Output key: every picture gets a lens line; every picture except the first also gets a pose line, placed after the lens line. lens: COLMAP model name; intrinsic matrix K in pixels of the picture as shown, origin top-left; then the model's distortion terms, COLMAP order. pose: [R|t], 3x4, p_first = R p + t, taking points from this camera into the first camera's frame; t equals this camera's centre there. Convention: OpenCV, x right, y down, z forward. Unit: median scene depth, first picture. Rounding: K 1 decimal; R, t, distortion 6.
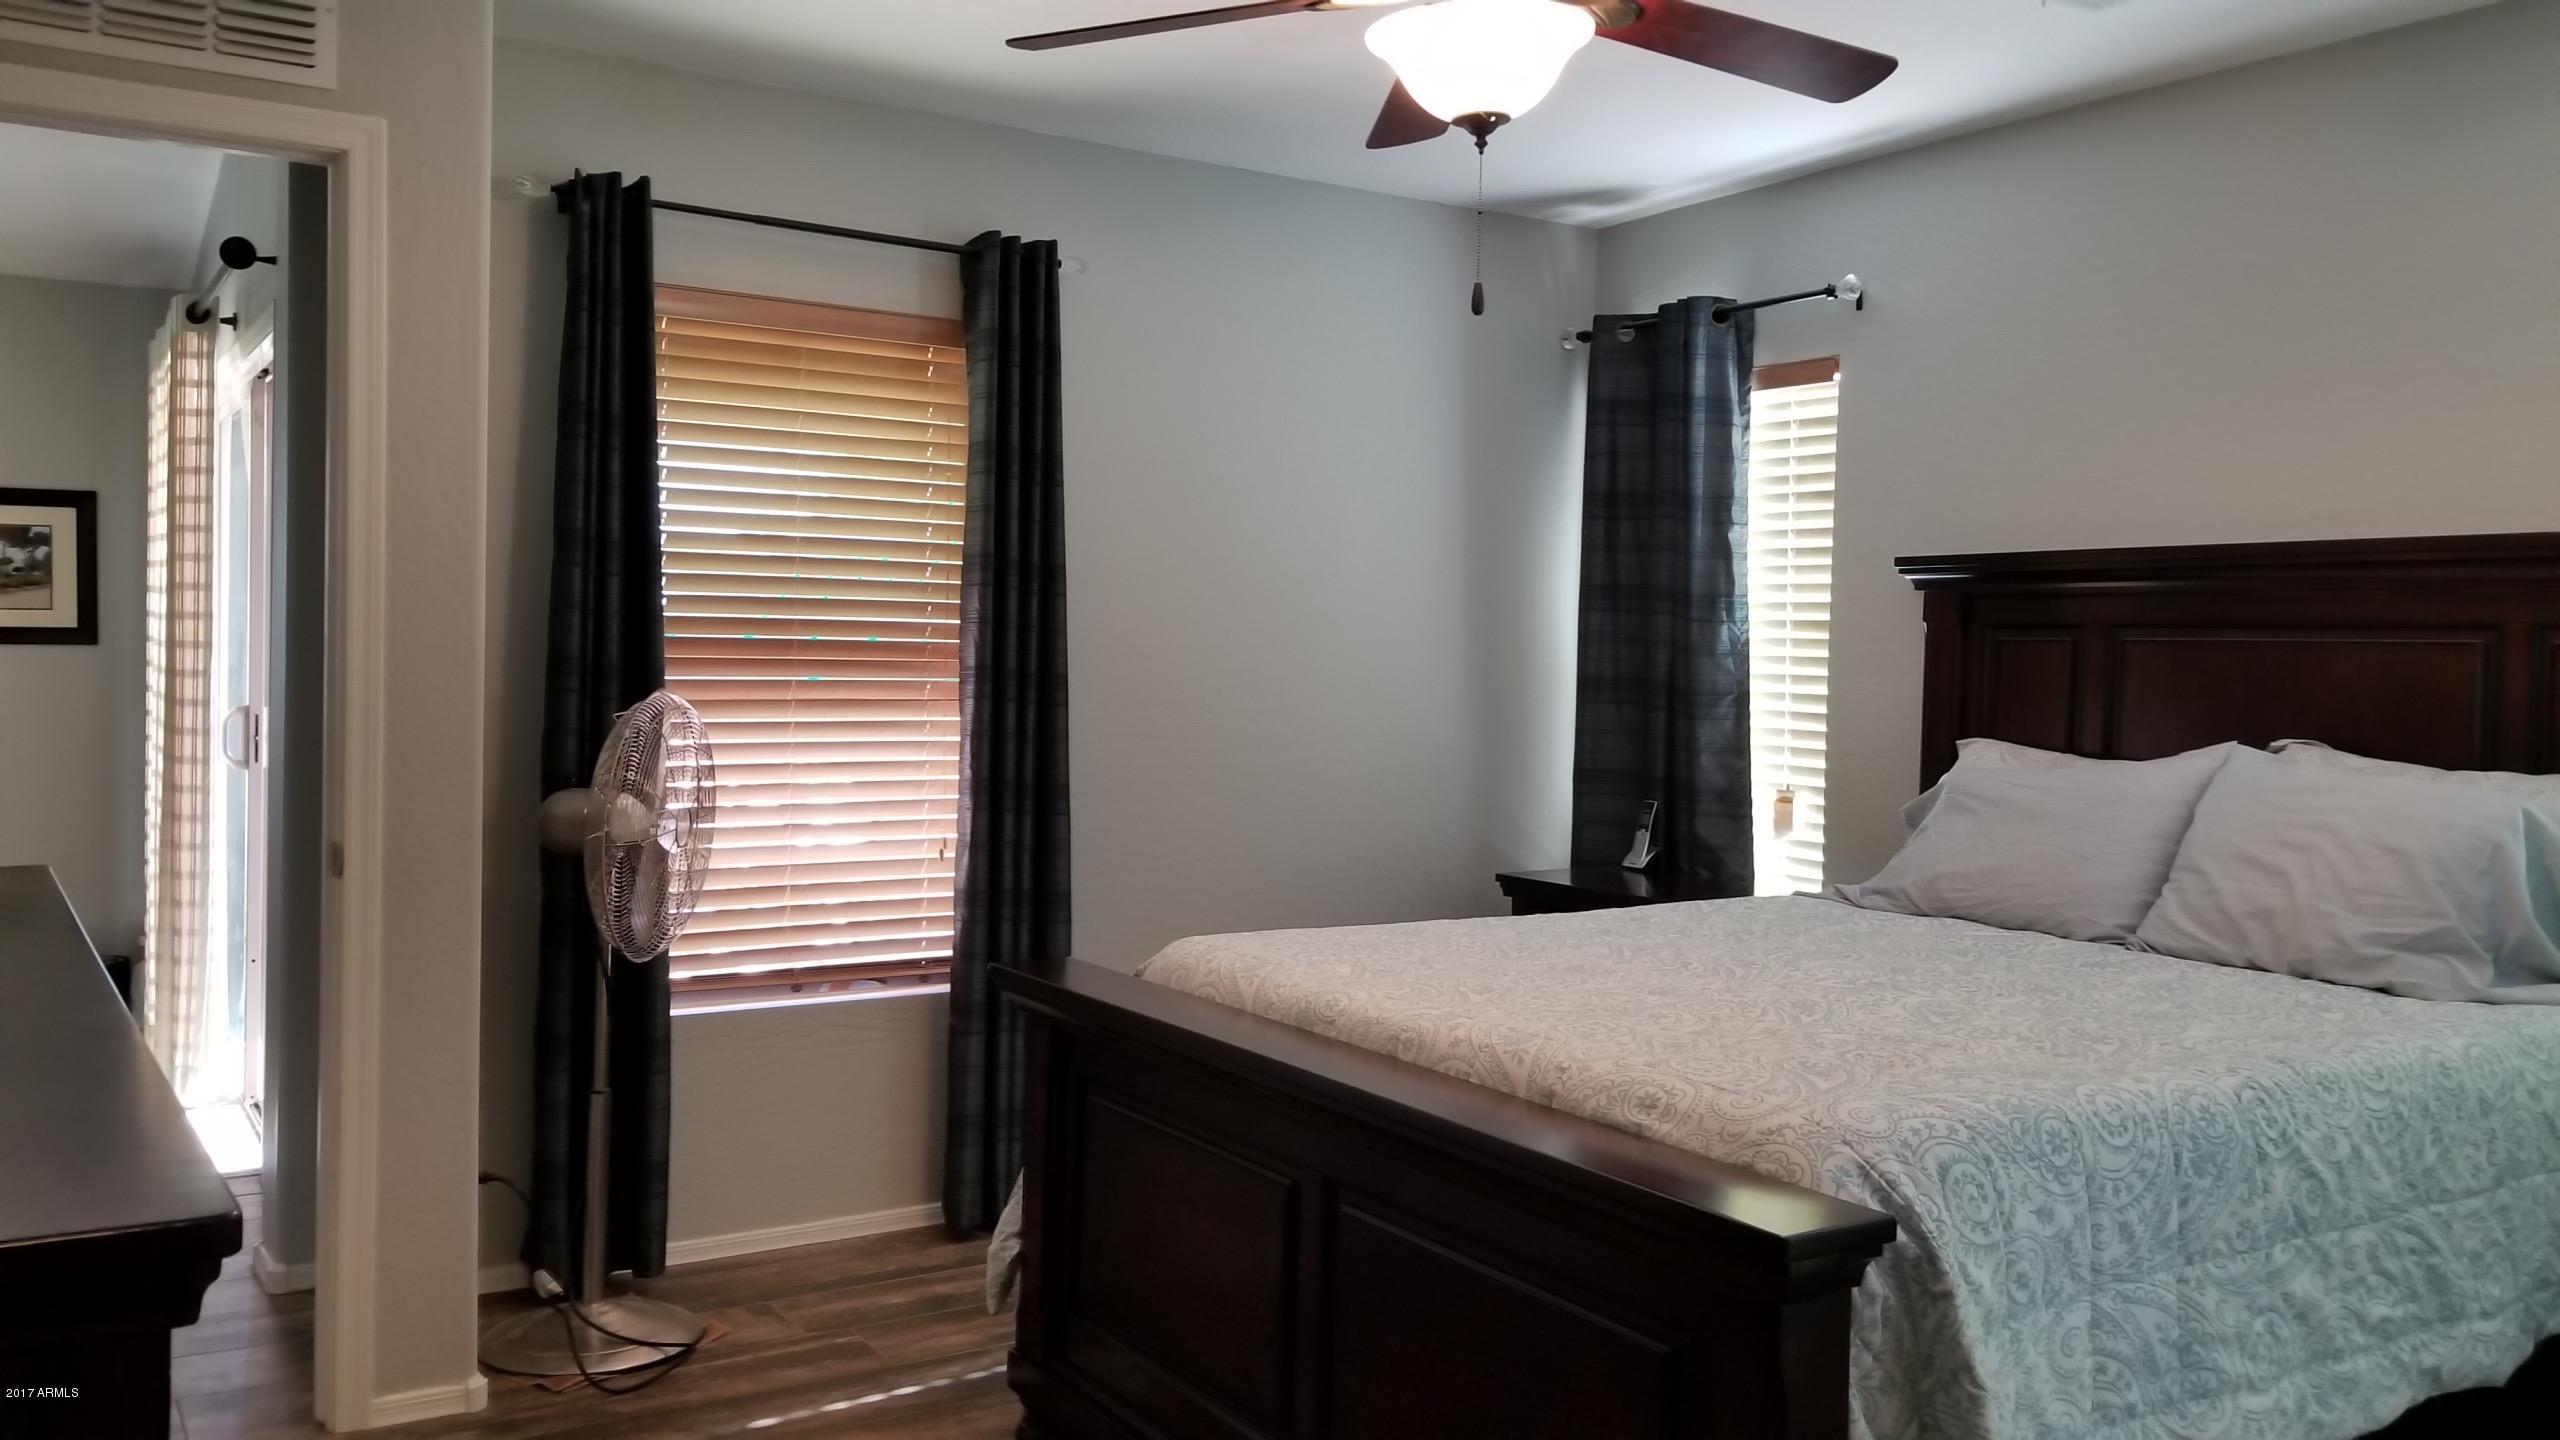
lens RADIAL K [[1945.9, 0, 1280.0], [0, 1945.9, 720.0], [0, 0, 1]] dist [0.107162, -0.188932]
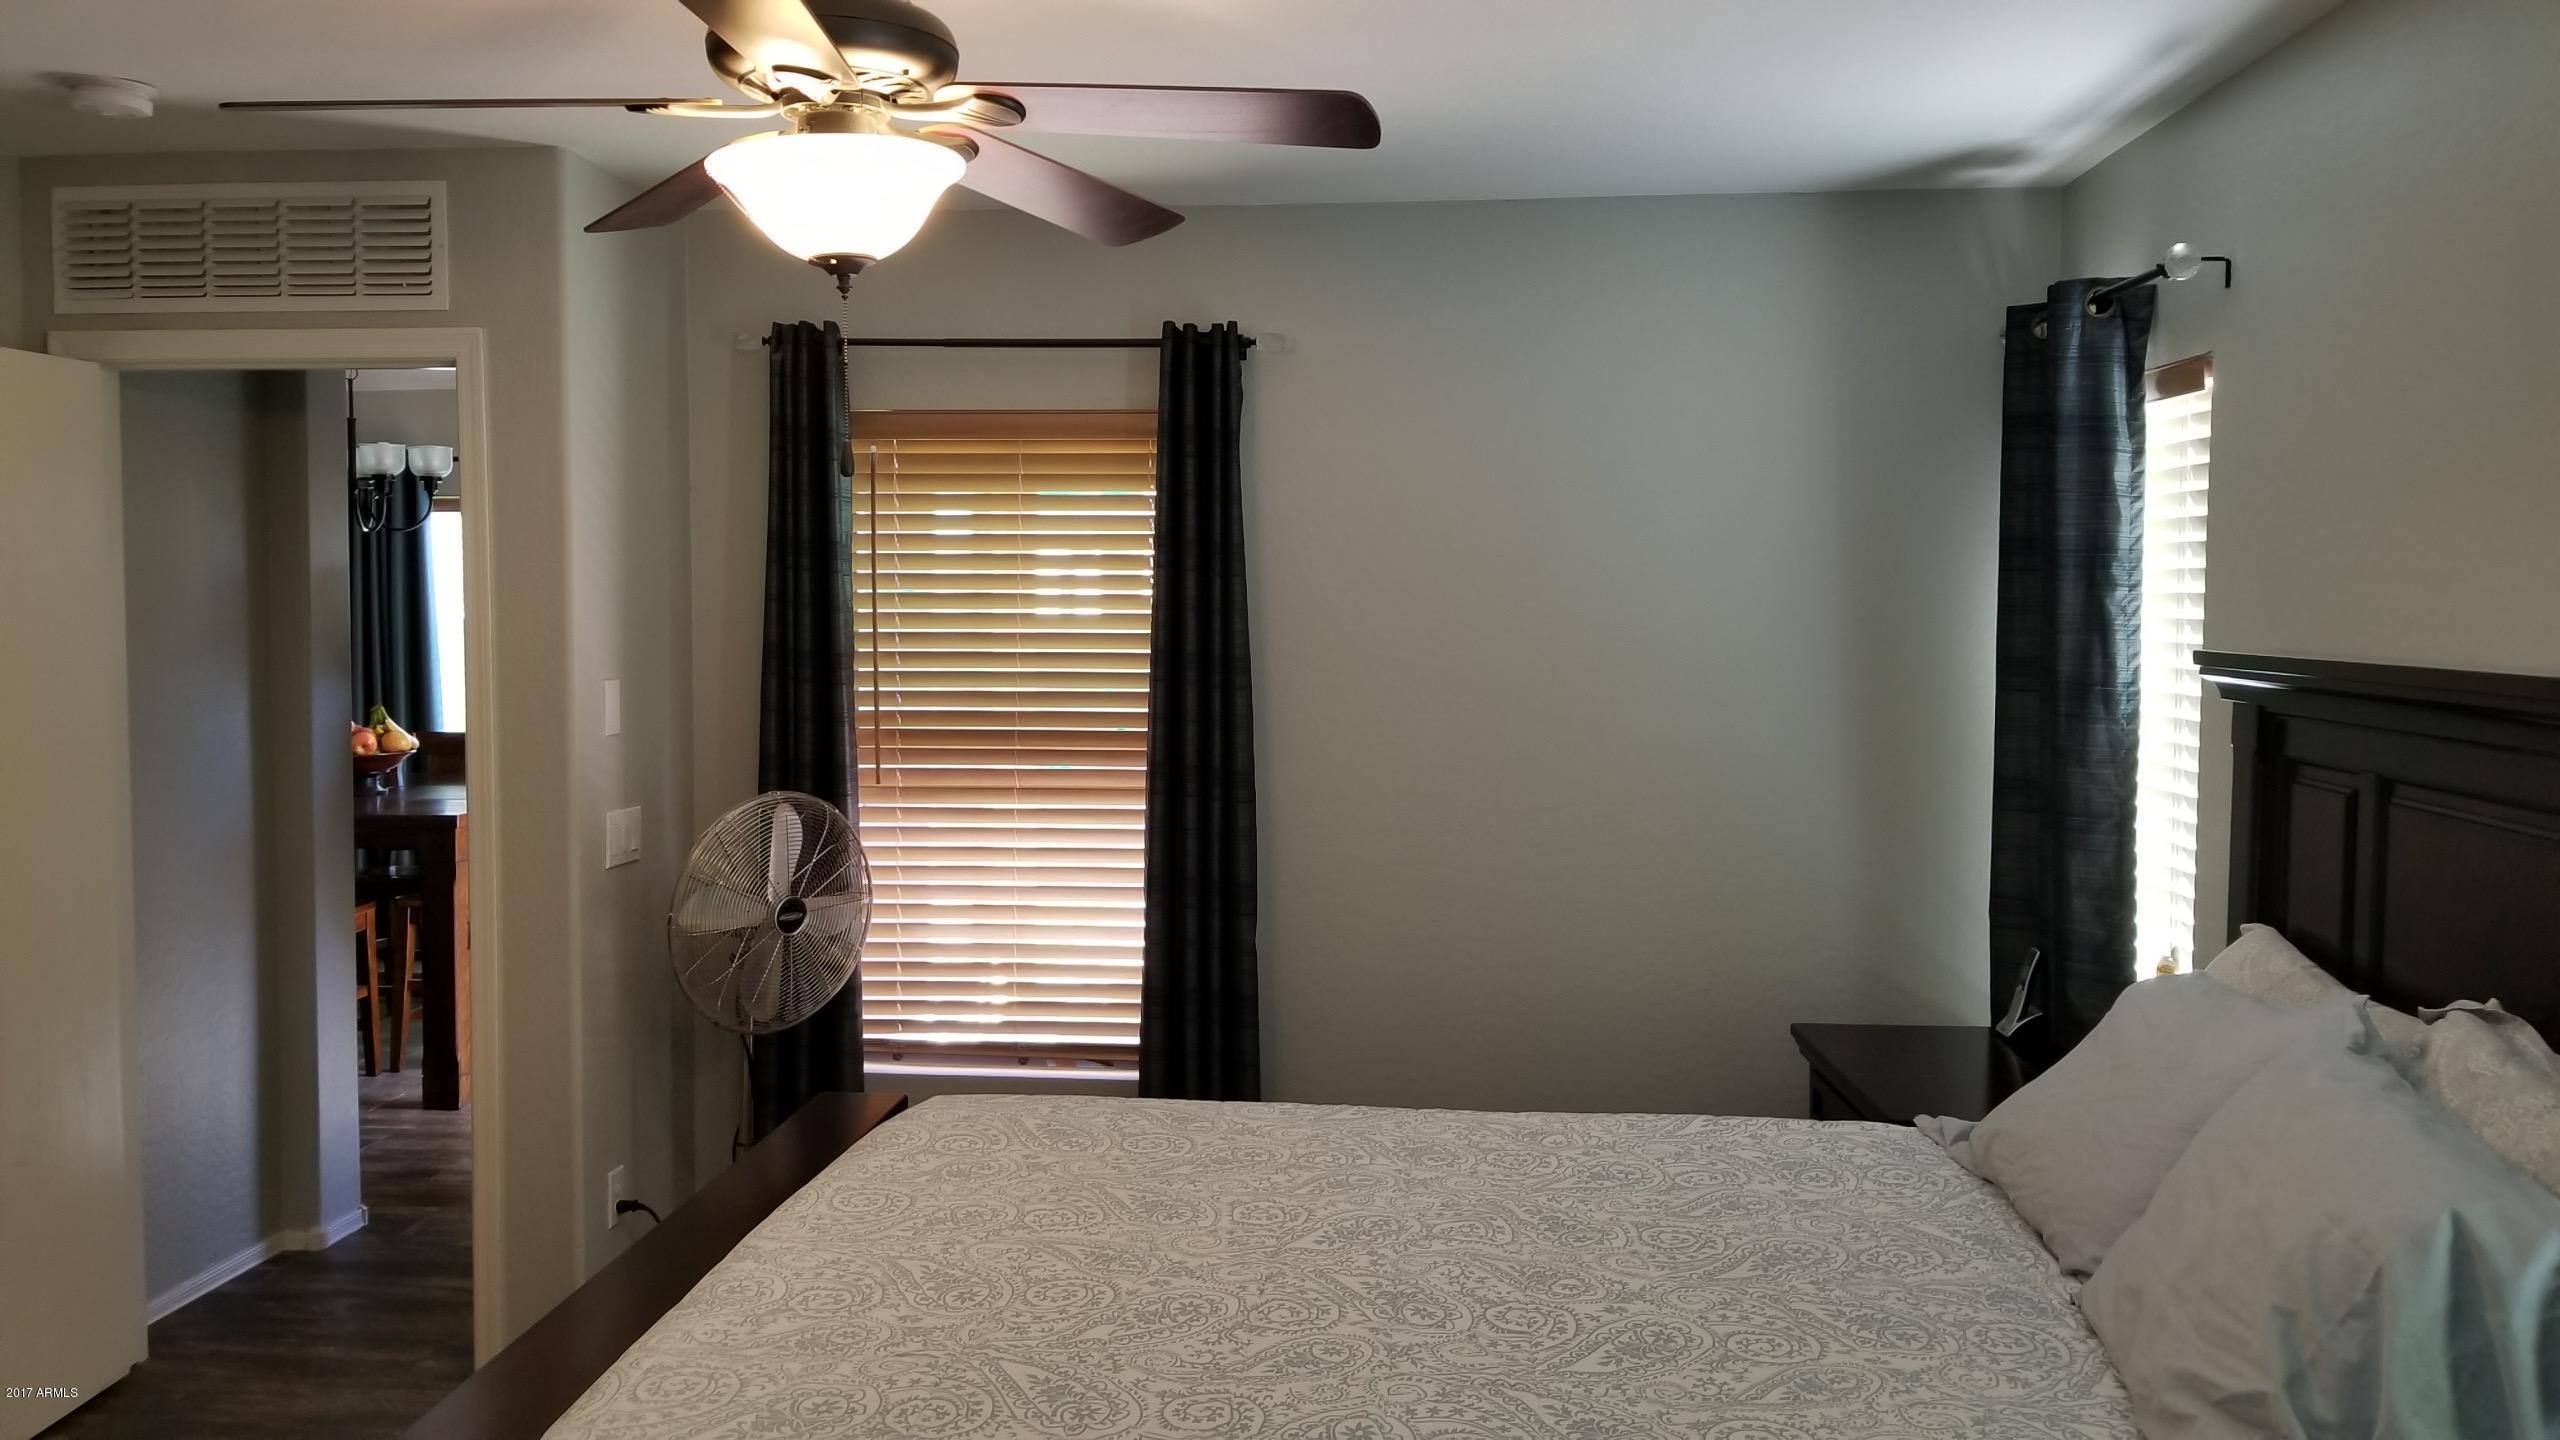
lens RADIAL K [[1945.9, 0, 1280.0], [0, 1945.9, 720.0], [0, 0, 1]] dist [0.107162, -0.188932]
pose [[0.777766, 0.027184, -0.627965, 0.473062], [-0.012546, 0.999537, 0.027731, -0.069426], [0.628428, -0.013690, 0.777747, 0.239067]]
